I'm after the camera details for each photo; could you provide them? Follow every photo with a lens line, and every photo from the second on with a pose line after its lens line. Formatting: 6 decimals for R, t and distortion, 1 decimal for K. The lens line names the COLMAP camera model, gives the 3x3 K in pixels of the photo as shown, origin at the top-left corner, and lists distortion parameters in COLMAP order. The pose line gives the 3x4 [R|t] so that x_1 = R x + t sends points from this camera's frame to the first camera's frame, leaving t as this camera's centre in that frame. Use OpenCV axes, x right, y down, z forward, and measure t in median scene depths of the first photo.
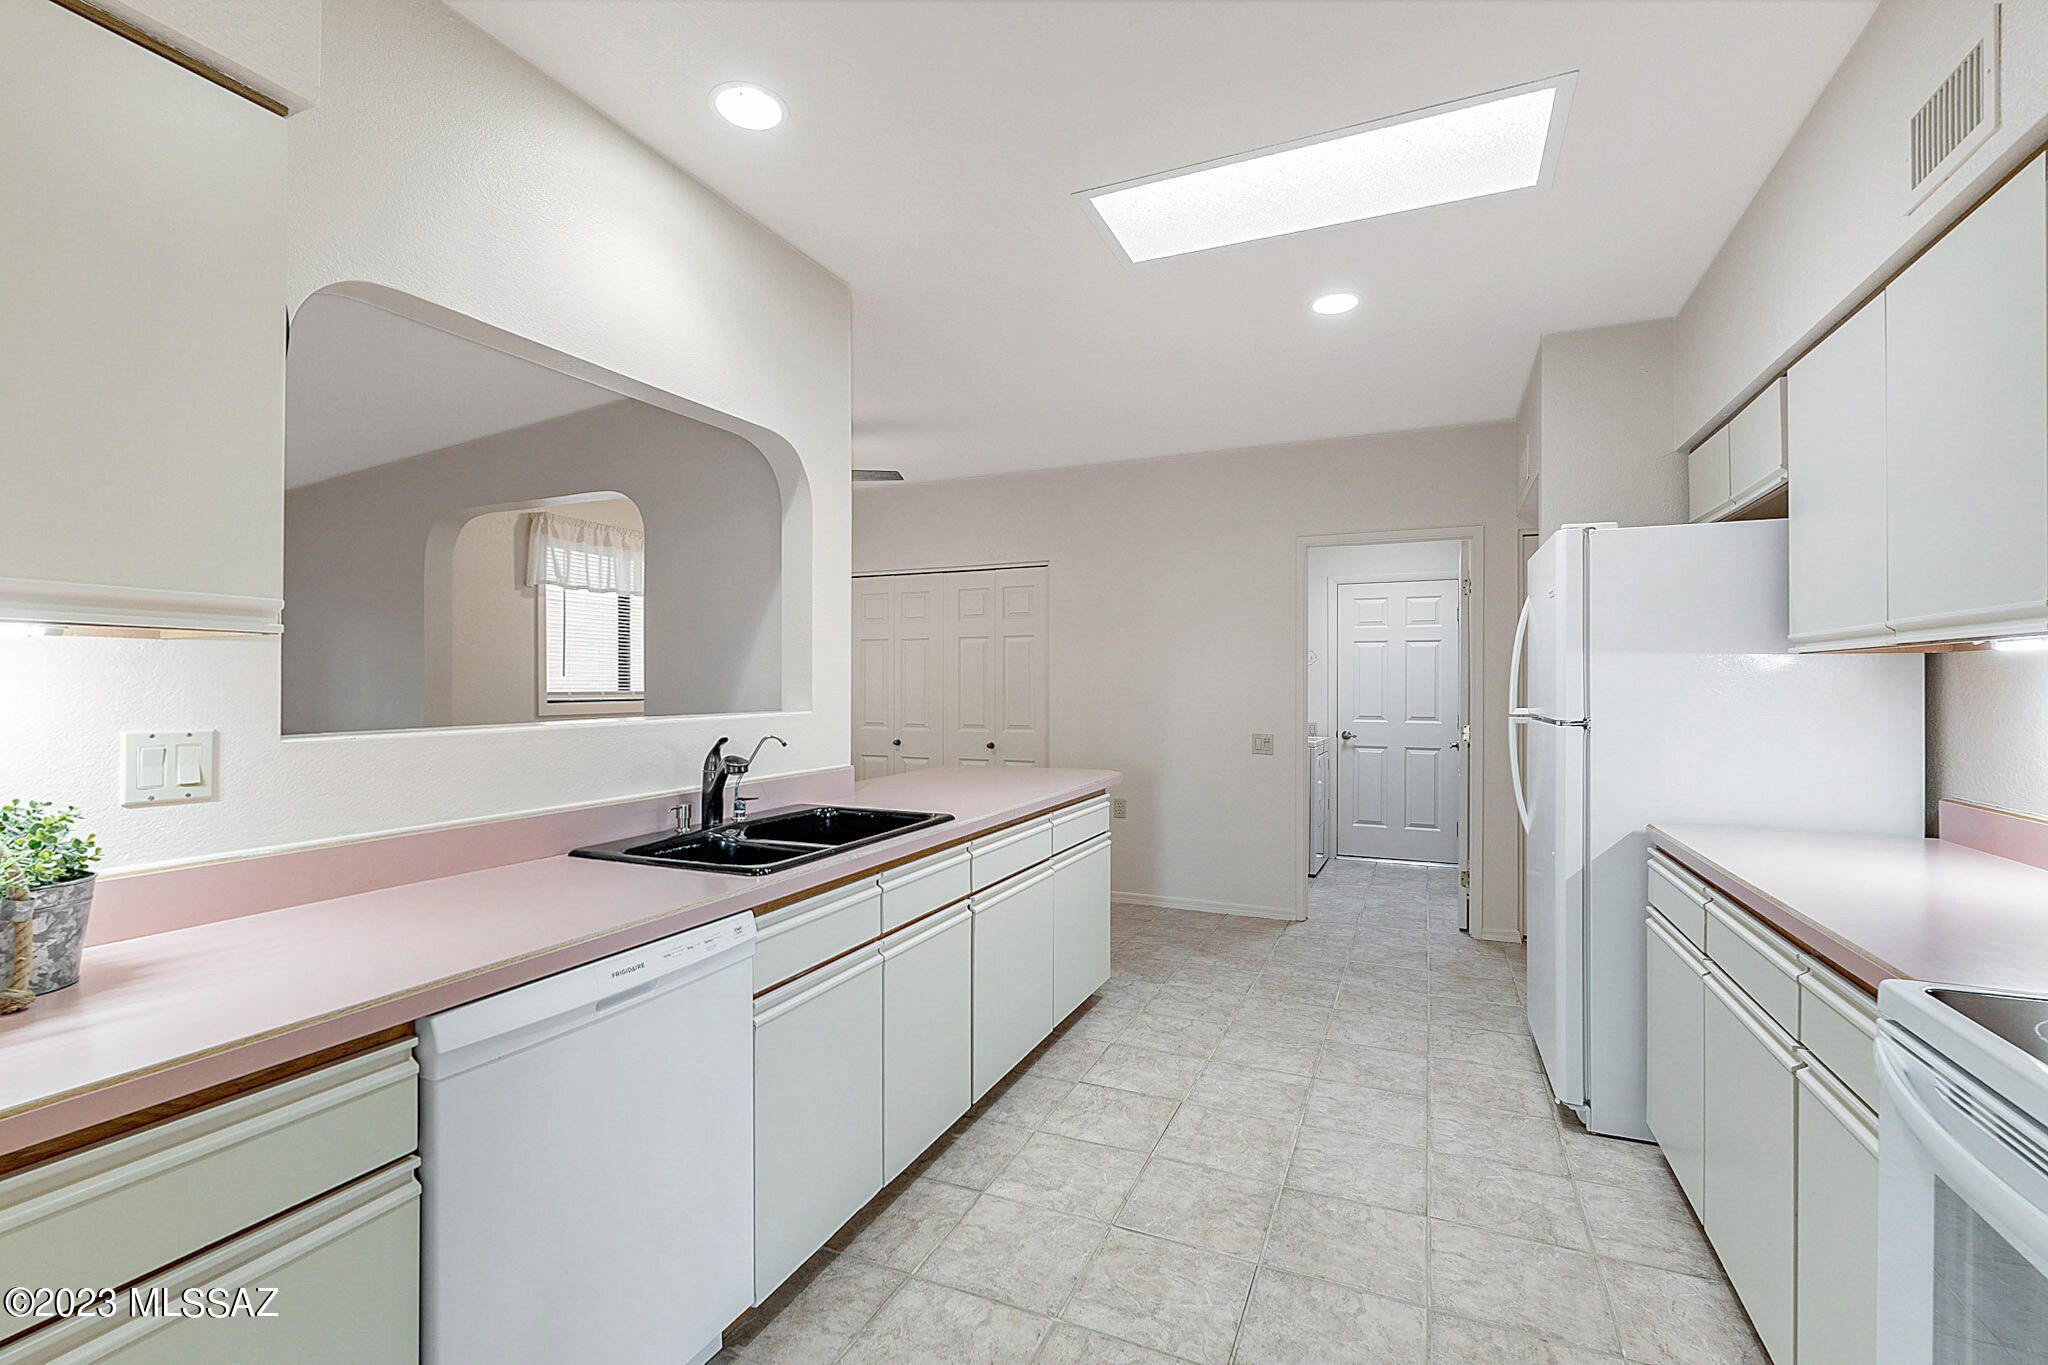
lens RADIAL K [[863.2, 0, 1004.1], [0, 863.2, 683.3], [0, 0, 1]] dist [-0.001313, 0.000003]
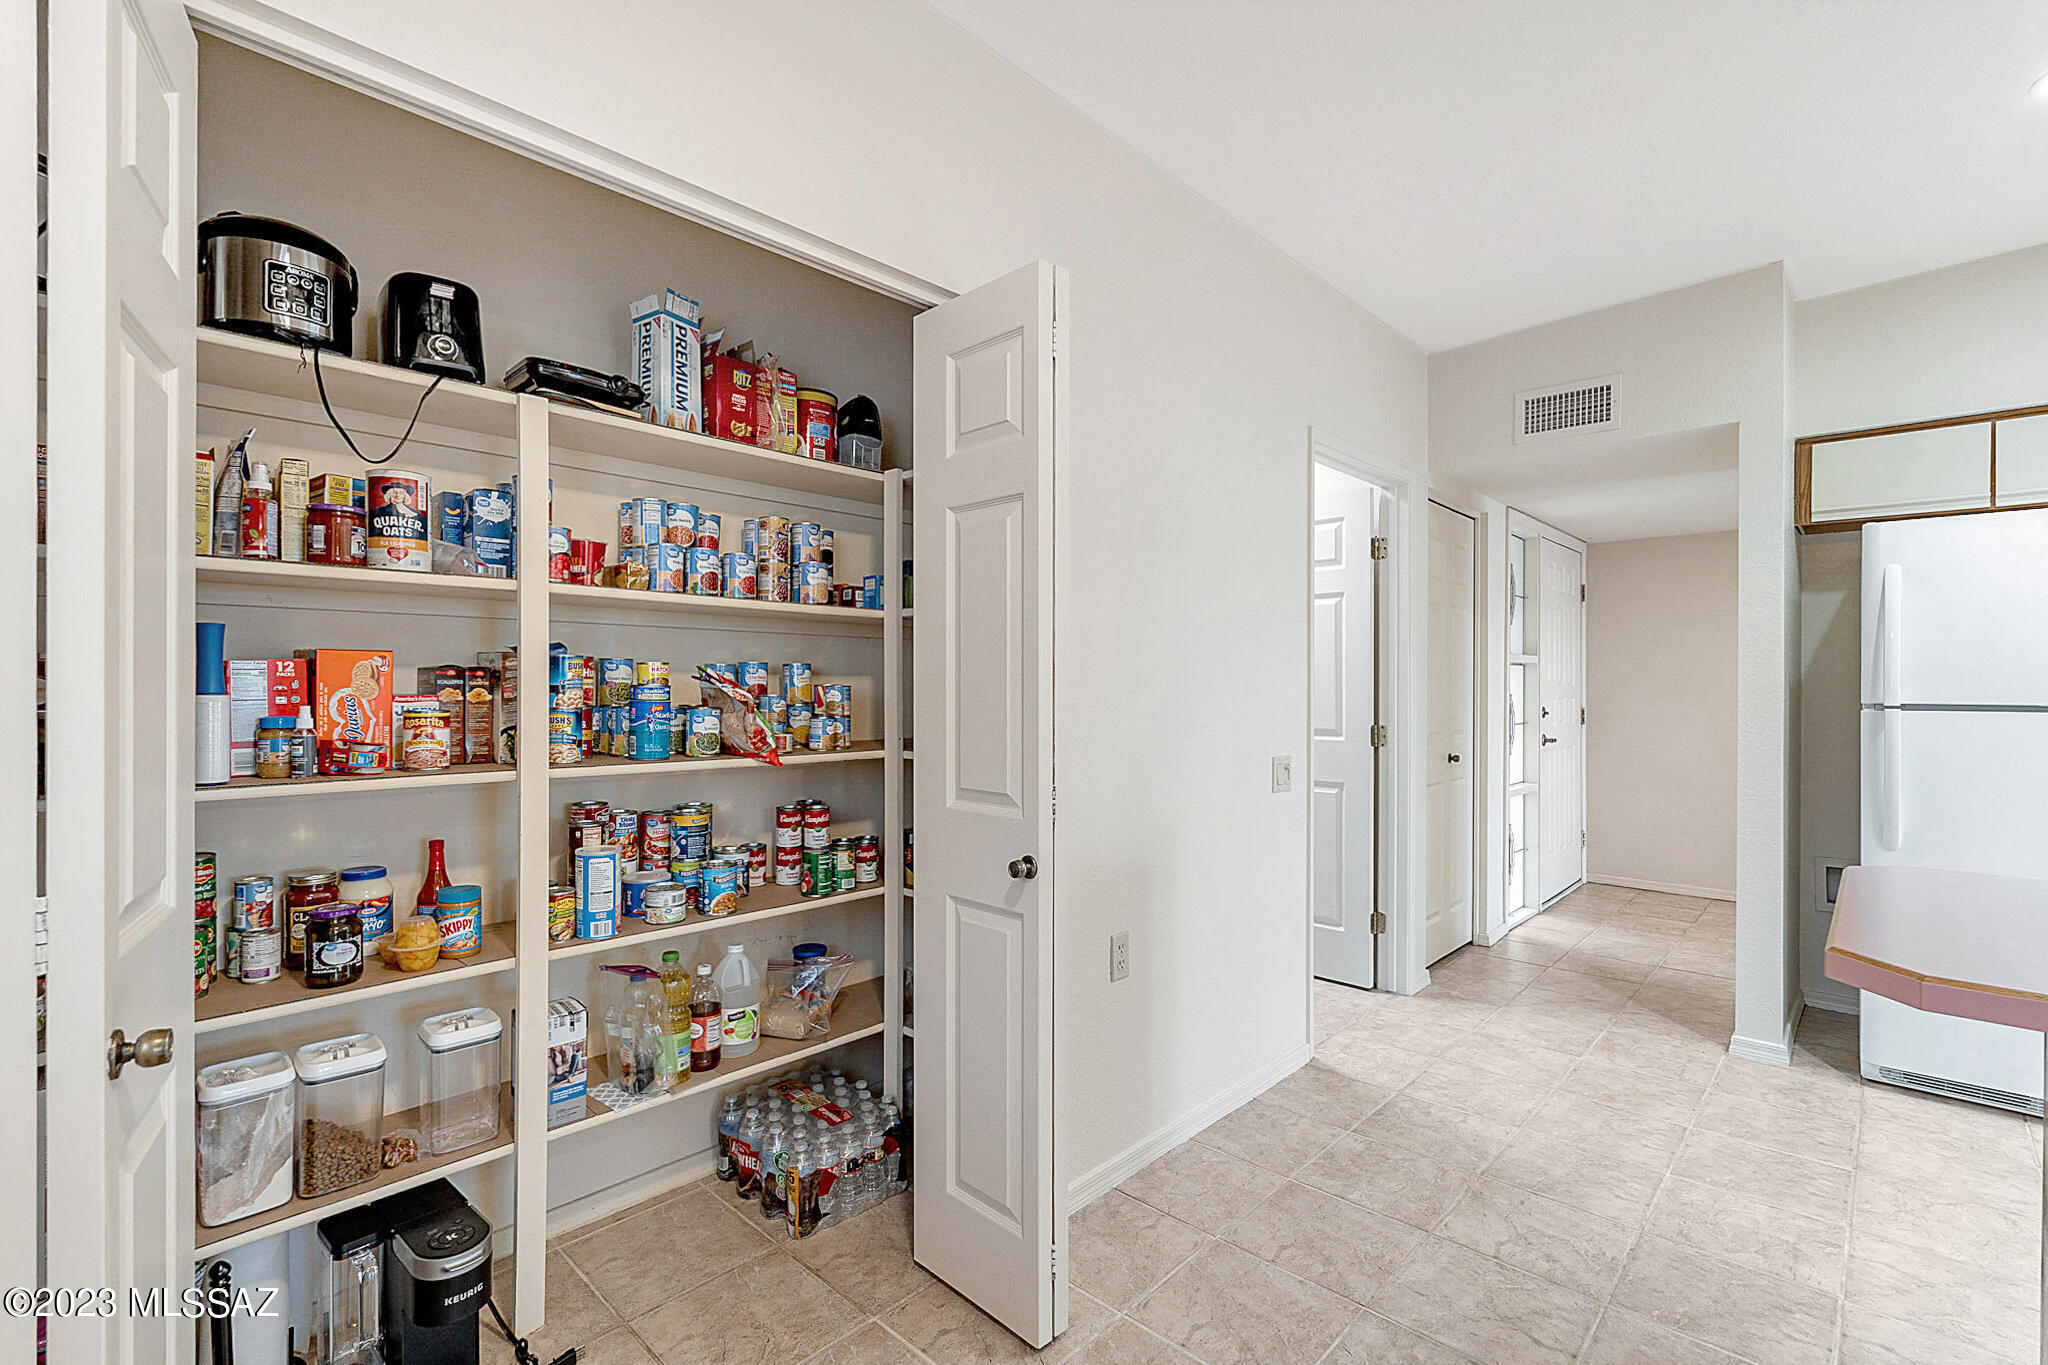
lens RADIAL K [[901.9, 0, 1017.0], [0, 901.9, 689.2], [0, 0, 1]] dist [-0.007283, -0.000534]
pose [[0.331241, 0.002997, 0.943541, -0.383982], [-0.004713, 0.999988, -0.001522, 0.019825], [-0.943534, -0.003943, 0.331251, 1.162410]]
